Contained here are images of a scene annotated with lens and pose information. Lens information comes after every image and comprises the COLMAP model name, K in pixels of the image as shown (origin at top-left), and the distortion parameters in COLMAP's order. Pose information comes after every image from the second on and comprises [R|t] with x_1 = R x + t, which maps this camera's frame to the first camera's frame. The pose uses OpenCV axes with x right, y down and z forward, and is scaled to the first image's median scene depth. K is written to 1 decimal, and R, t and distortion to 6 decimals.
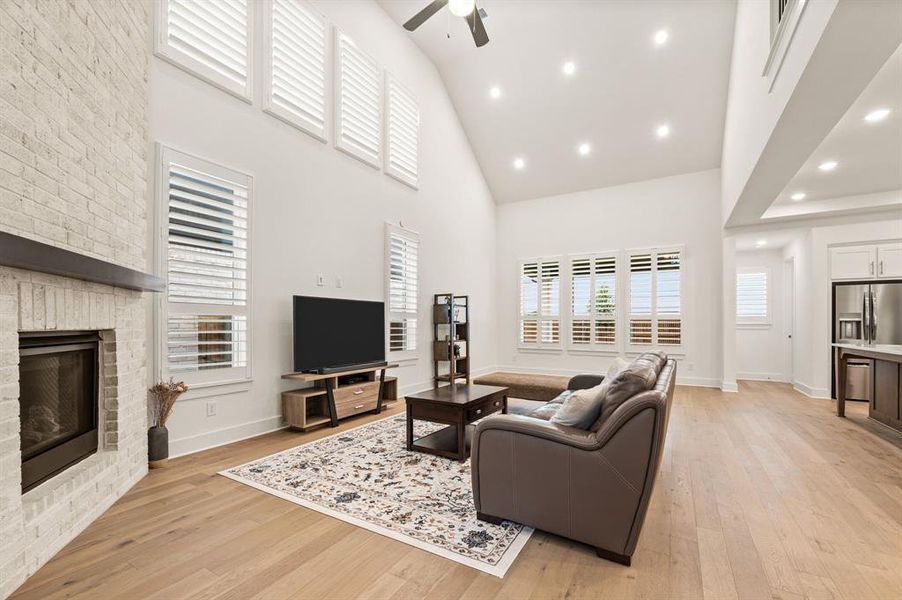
lens RADIAL K [[374.8, 0, 449.0], [0, 374.8, 321.8], [0, 0, 1]] dist [-0.000994, 0.000399]
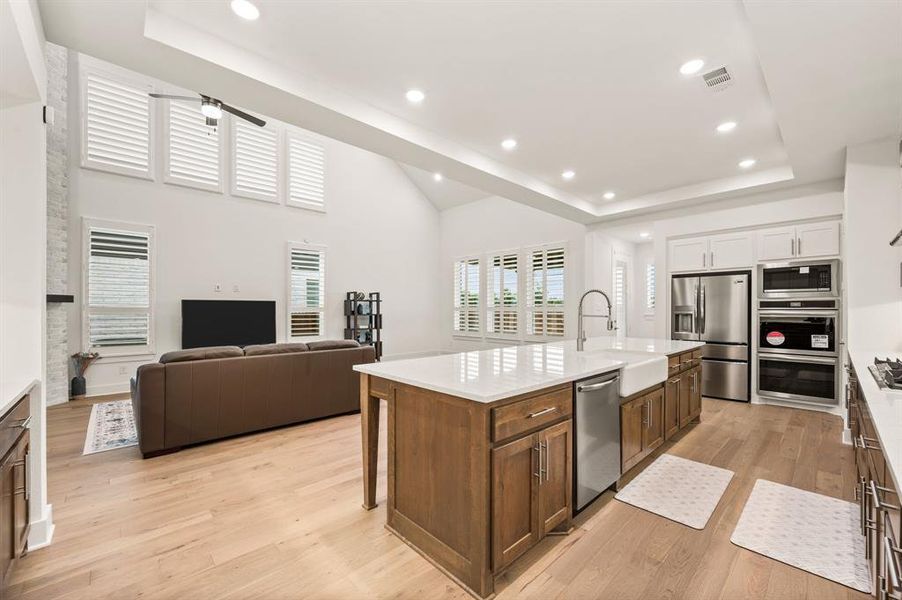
lens RADIAL K [[360.7, 0, 462.3], [0, 360.7, 304.7], [0, 0, 1]] dist [0.015398, 0.000049]
pose [[0.960633, -0.004650, -0.277781, 0.787942], [0.005439, 0.999983, 0.002071, -0.032318], [0.277767, -0.003500, 0.960642, -0.092954]]
